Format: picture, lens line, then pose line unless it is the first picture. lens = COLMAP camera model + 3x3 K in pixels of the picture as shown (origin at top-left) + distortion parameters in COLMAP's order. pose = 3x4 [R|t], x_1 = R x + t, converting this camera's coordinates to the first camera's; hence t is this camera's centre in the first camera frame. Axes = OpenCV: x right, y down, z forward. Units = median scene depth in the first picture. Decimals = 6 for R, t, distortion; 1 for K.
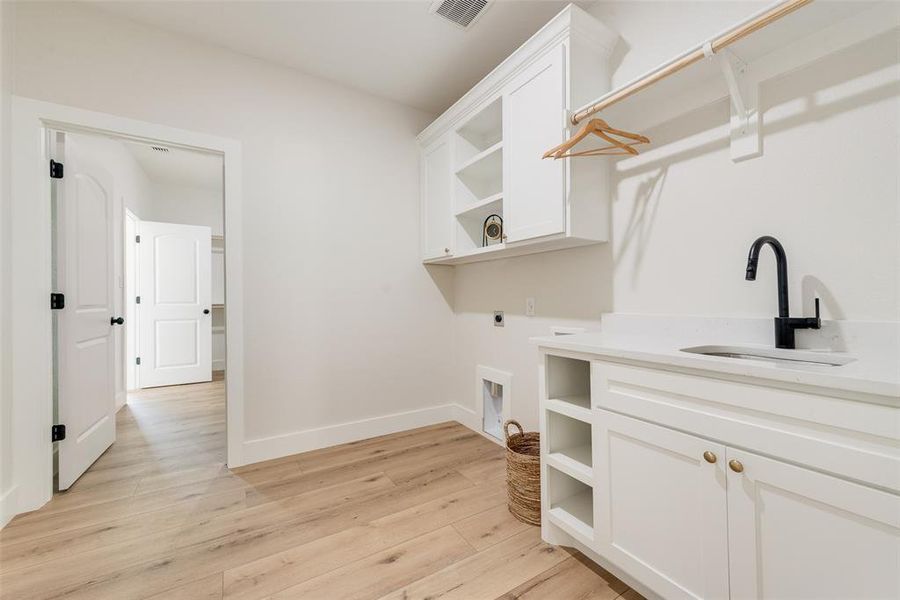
lens RADIAL K [[358.6, 0, 450.0], [0, 358.6, 302.3], [0, 0, 1]] dist [0.004377, 0.000065]
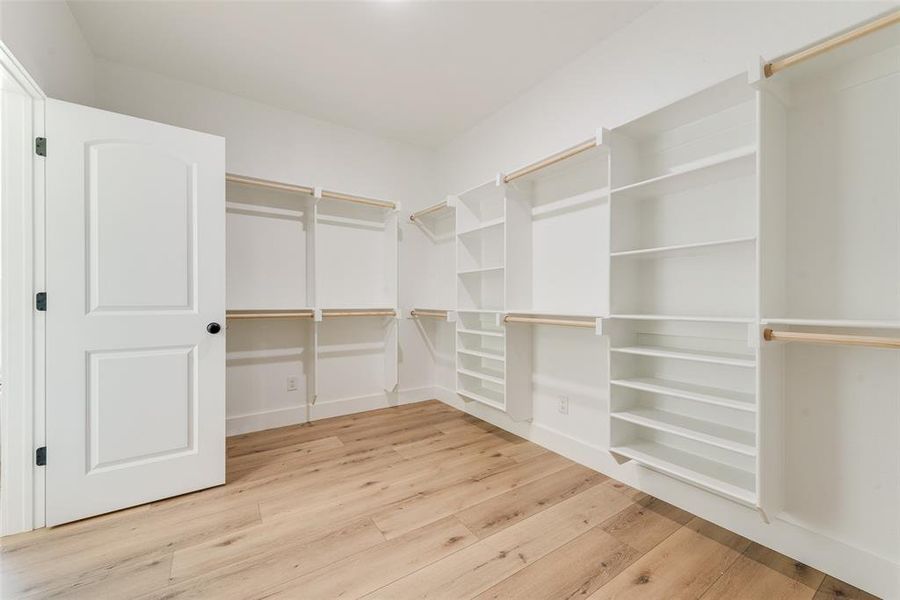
lens RADIAL K [[358.6, 0, 452.4], [0, 358.6, 301.3], [0, 0, 1]] dist [0.004377, 0.000065]
pose [[0.999725, 0.009100, -0.021602, -0.383852], [-0.008939, 0.999932, 0.007553, -0.012079], [0.021670, -0.007358, 0.999738, 0.576377]]
